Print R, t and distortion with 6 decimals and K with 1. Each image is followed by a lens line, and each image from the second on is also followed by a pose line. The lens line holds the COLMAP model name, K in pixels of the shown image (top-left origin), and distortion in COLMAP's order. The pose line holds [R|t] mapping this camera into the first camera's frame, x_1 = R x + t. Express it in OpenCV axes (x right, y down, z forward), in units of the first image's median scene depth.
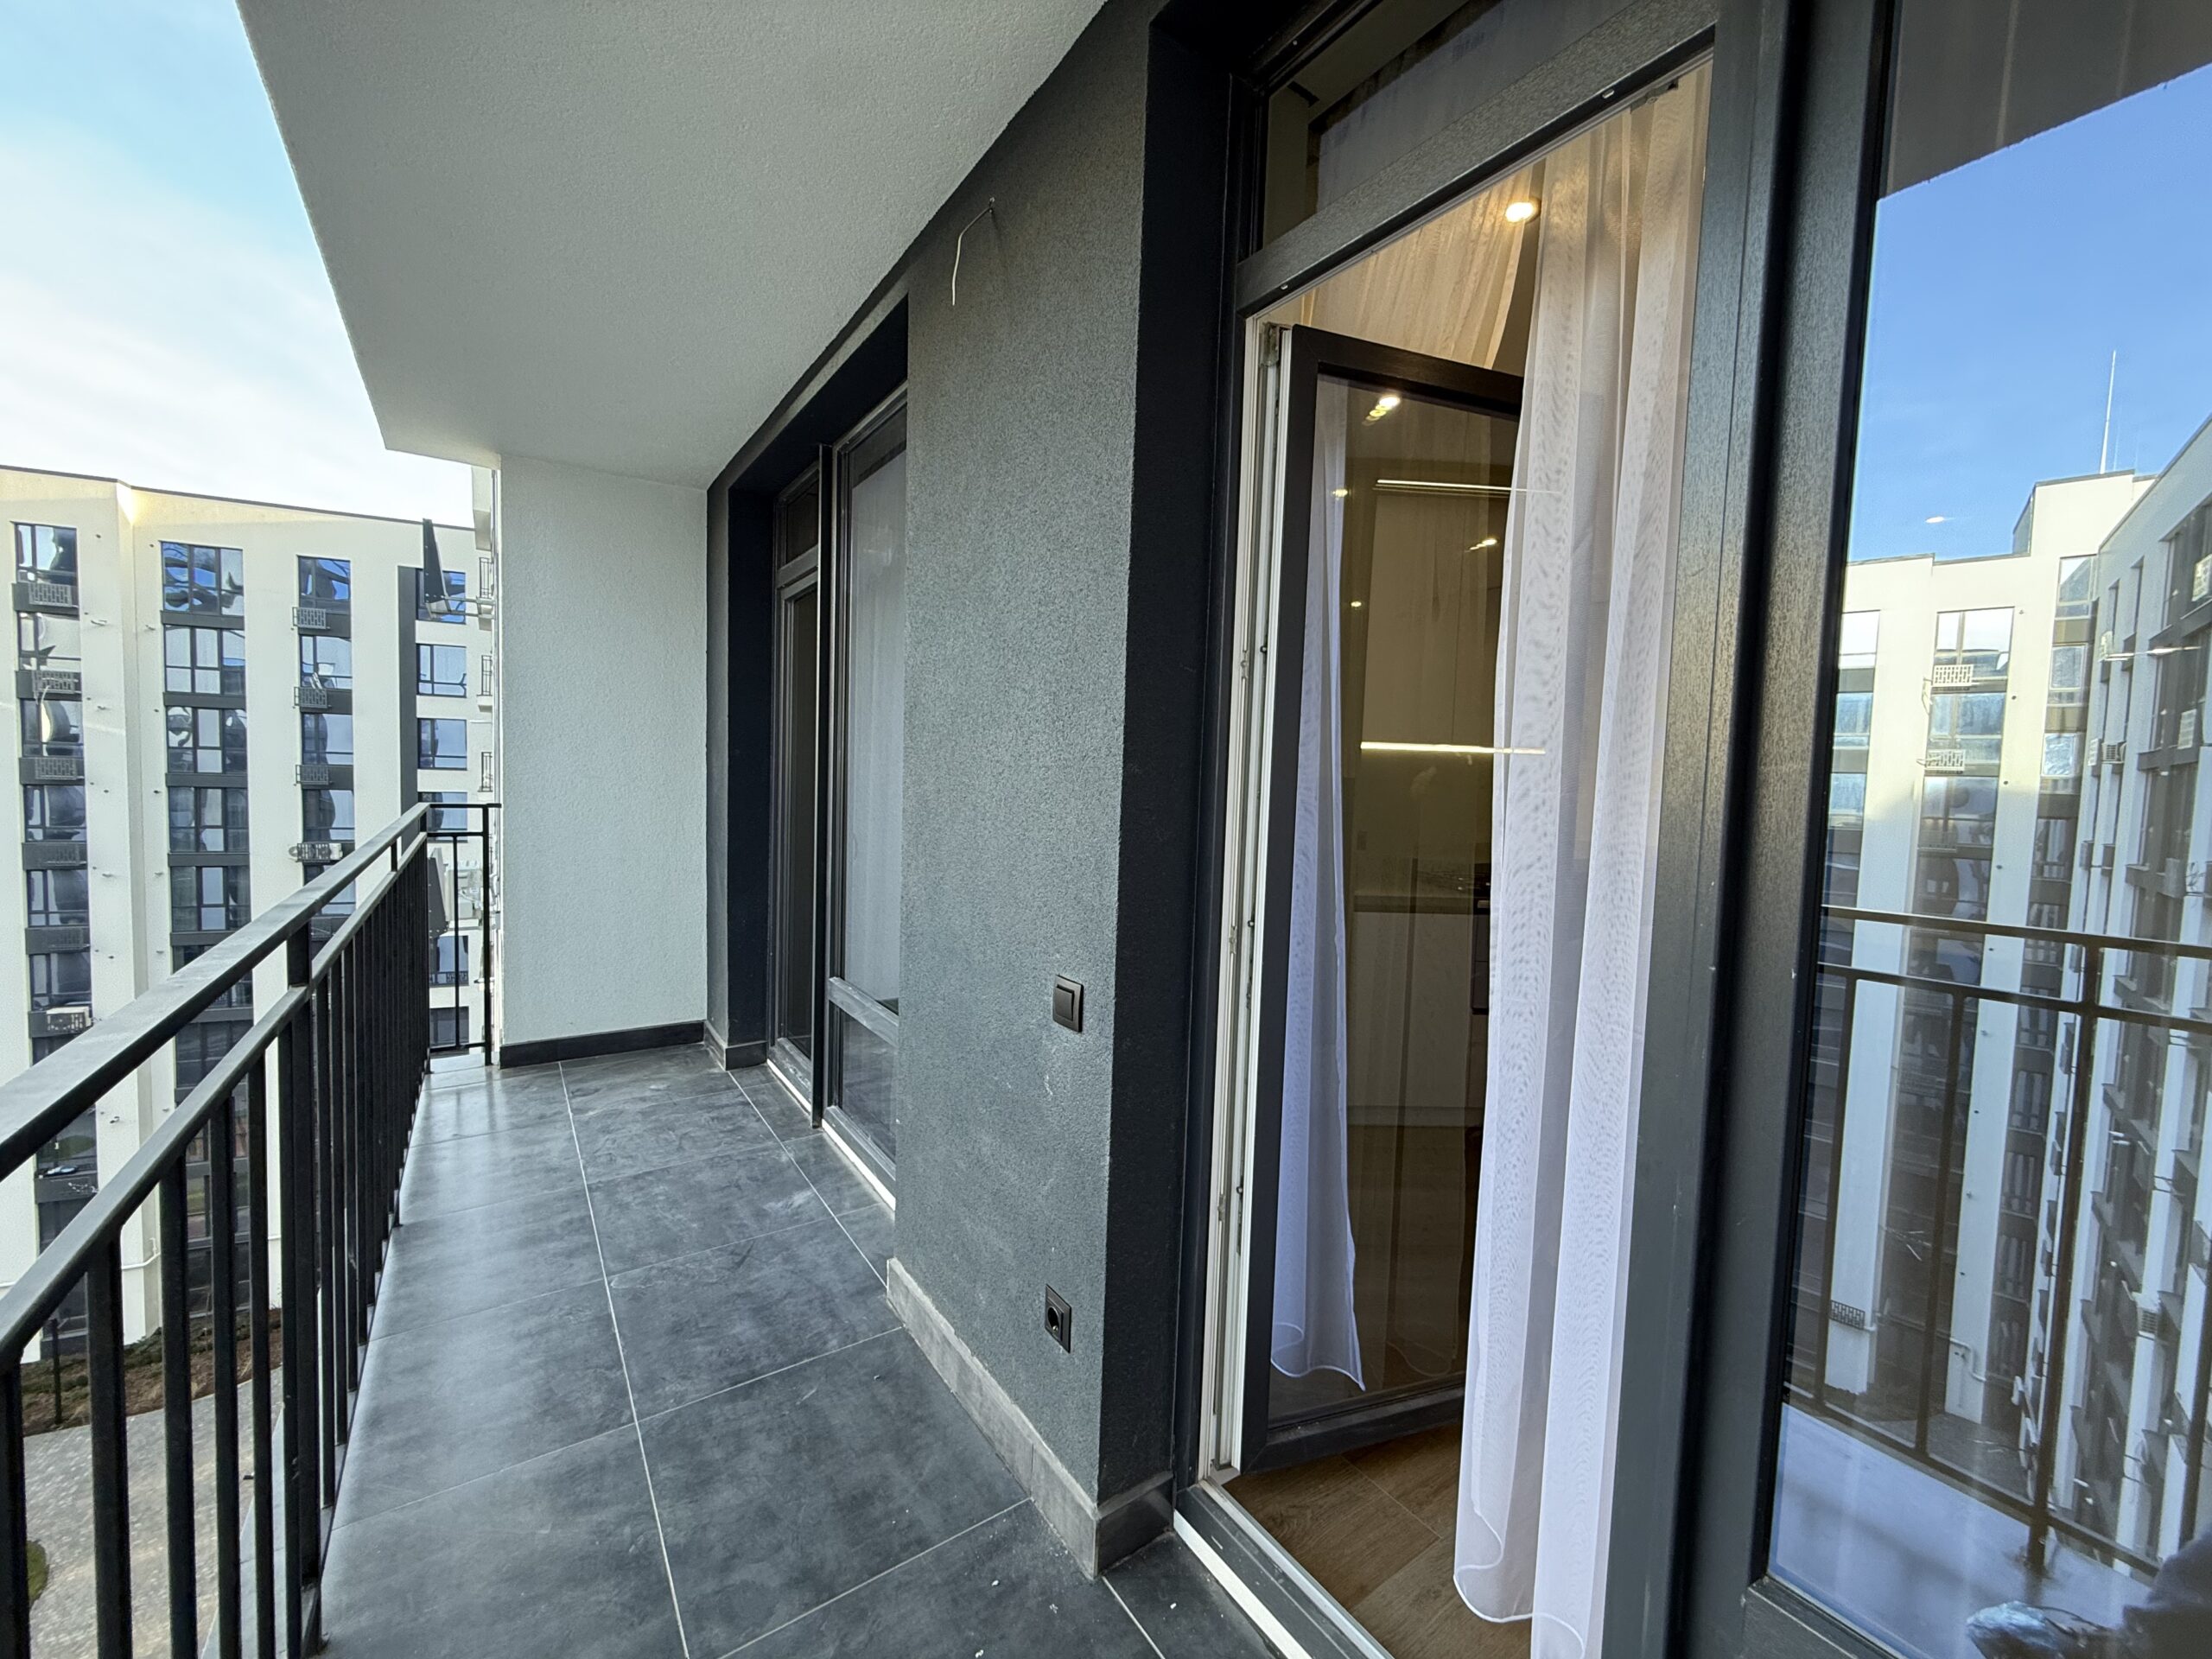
lens RADIAL K [[881.1, 0, 1101.4], [0, 881.1, 826.2], [0, 0, 1]] dist [-0.001531, 0.000210]
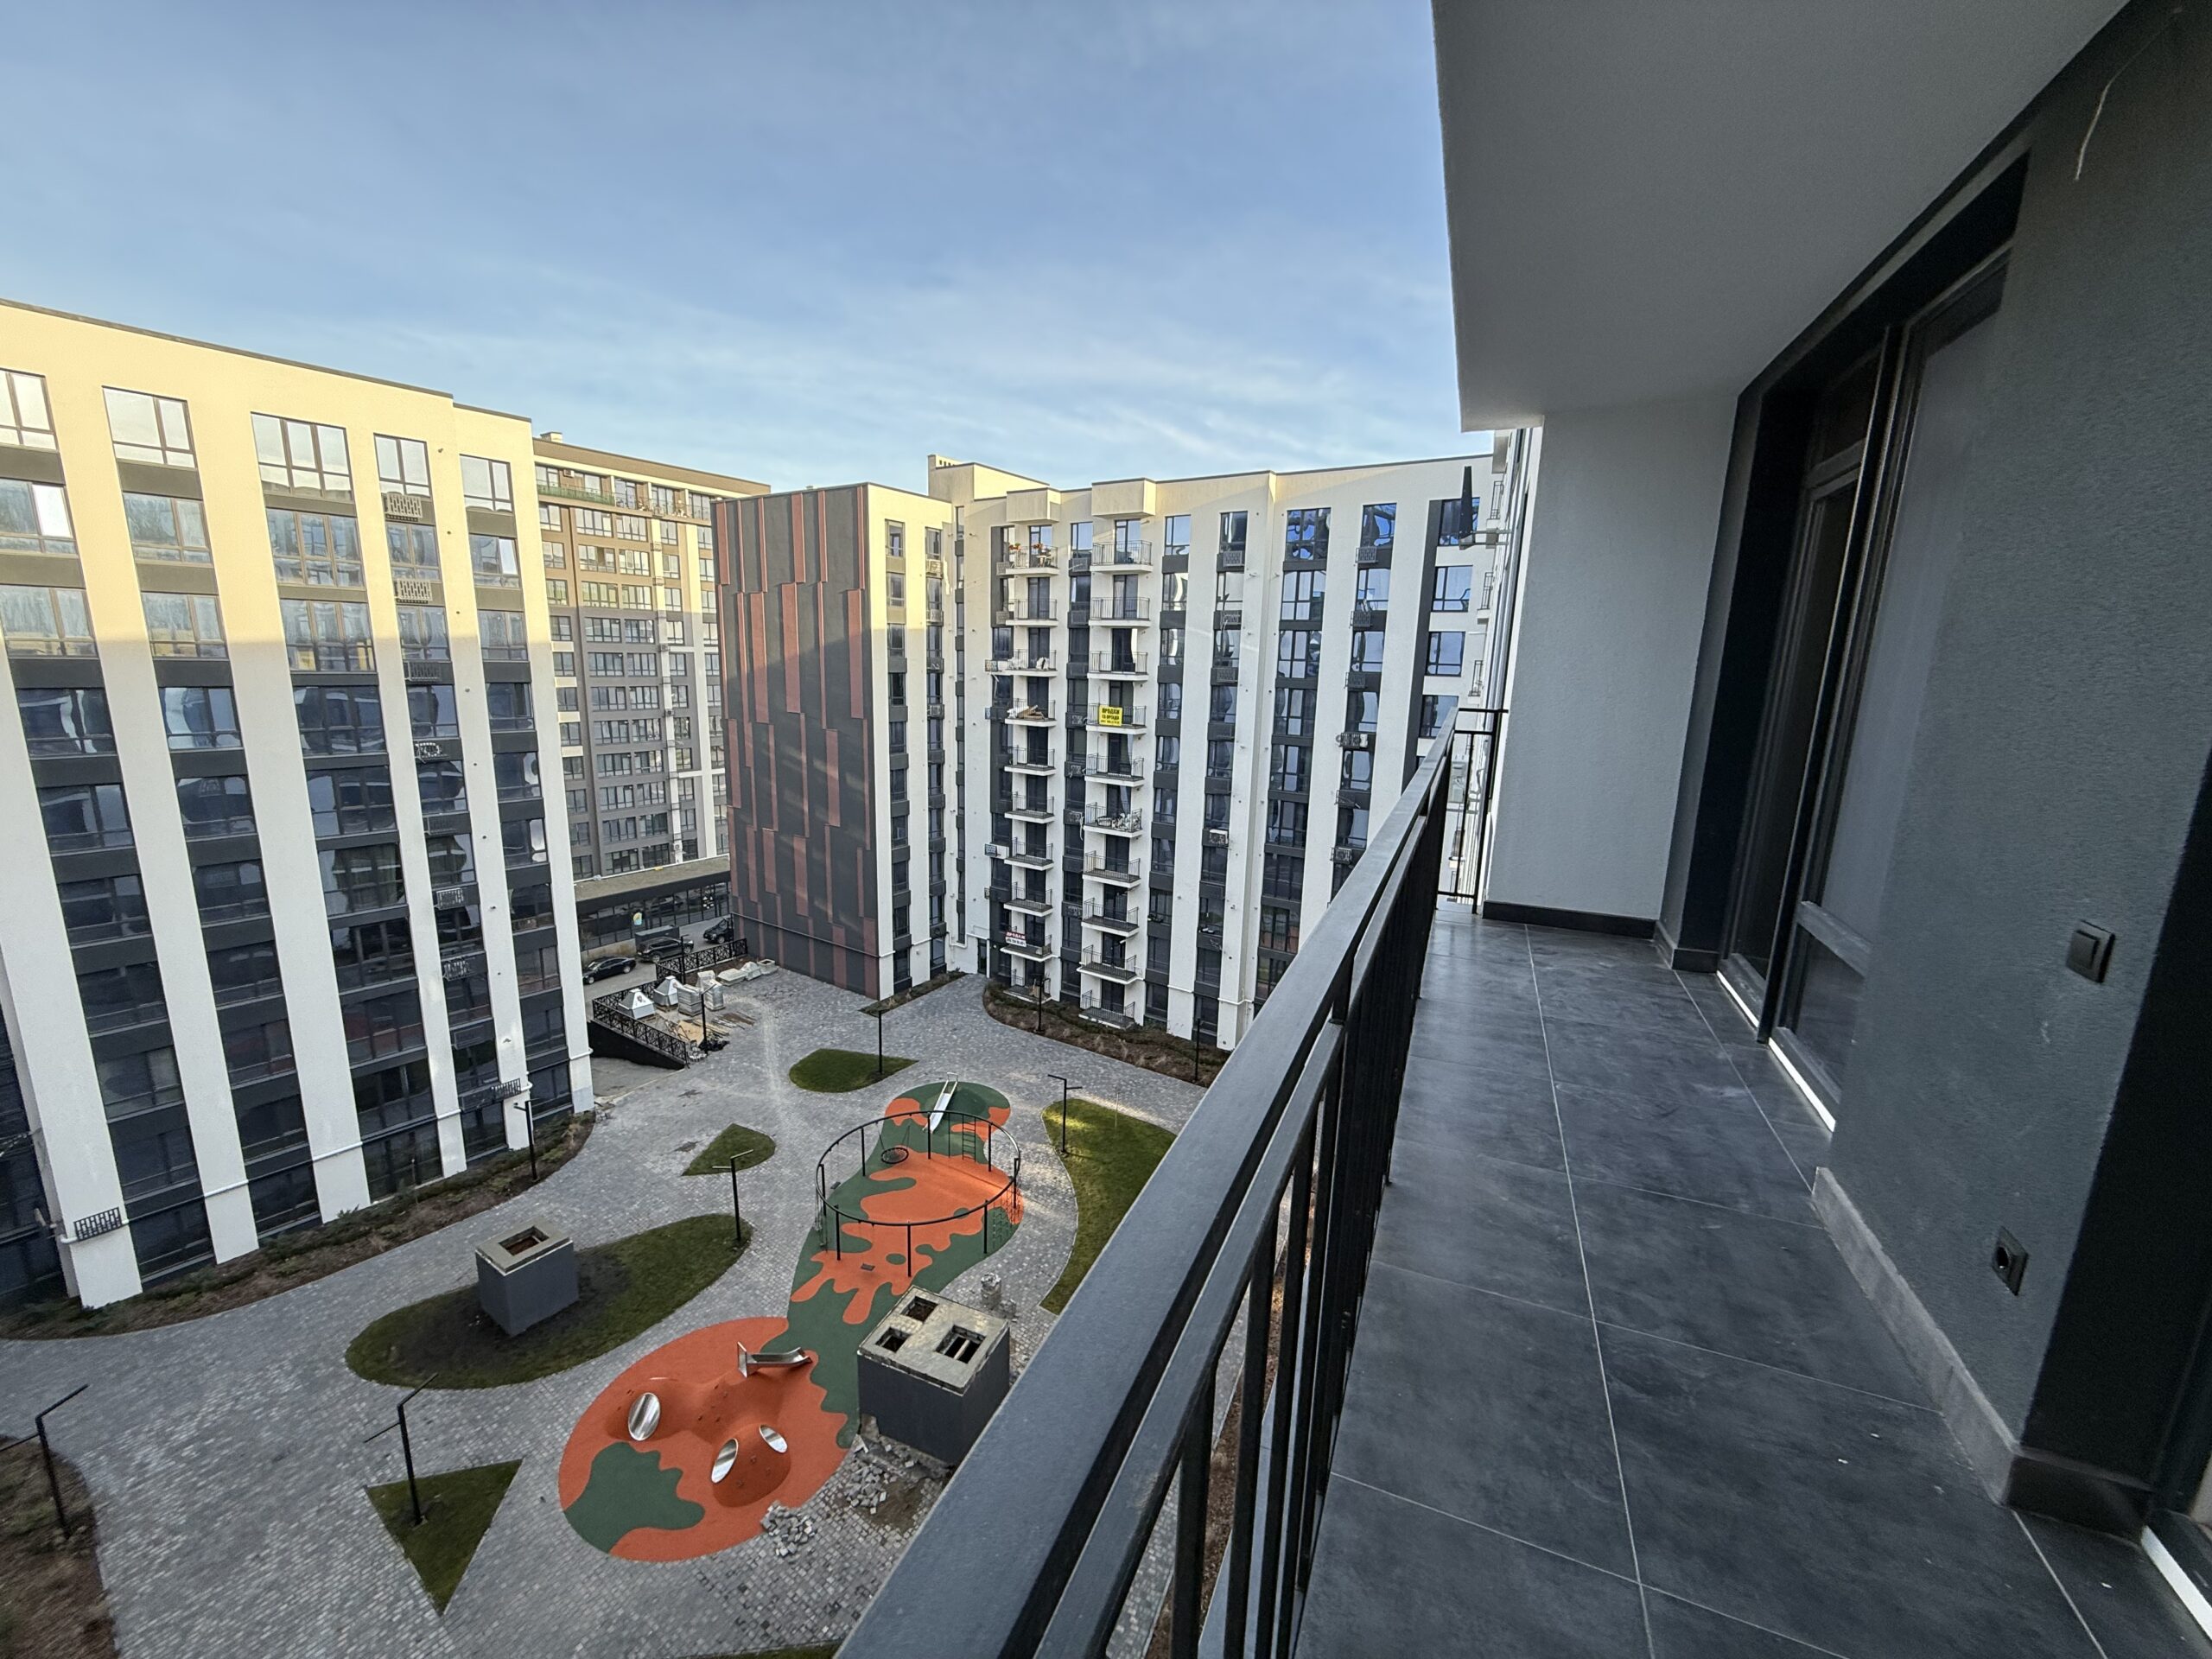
lens RADIAL K [[881.1, 0, 1093.4], [0, 881.1, 831.4], [0, 0, 1]] dist [-0.001531, 0.000210]
pose [[0.532382, 0.148944, -0.833298, 0.085891], [-0.055459, 0.988421, 0.141239, 0.001564], [0.844686, -0.028979, 0.534477, -0.209895]]
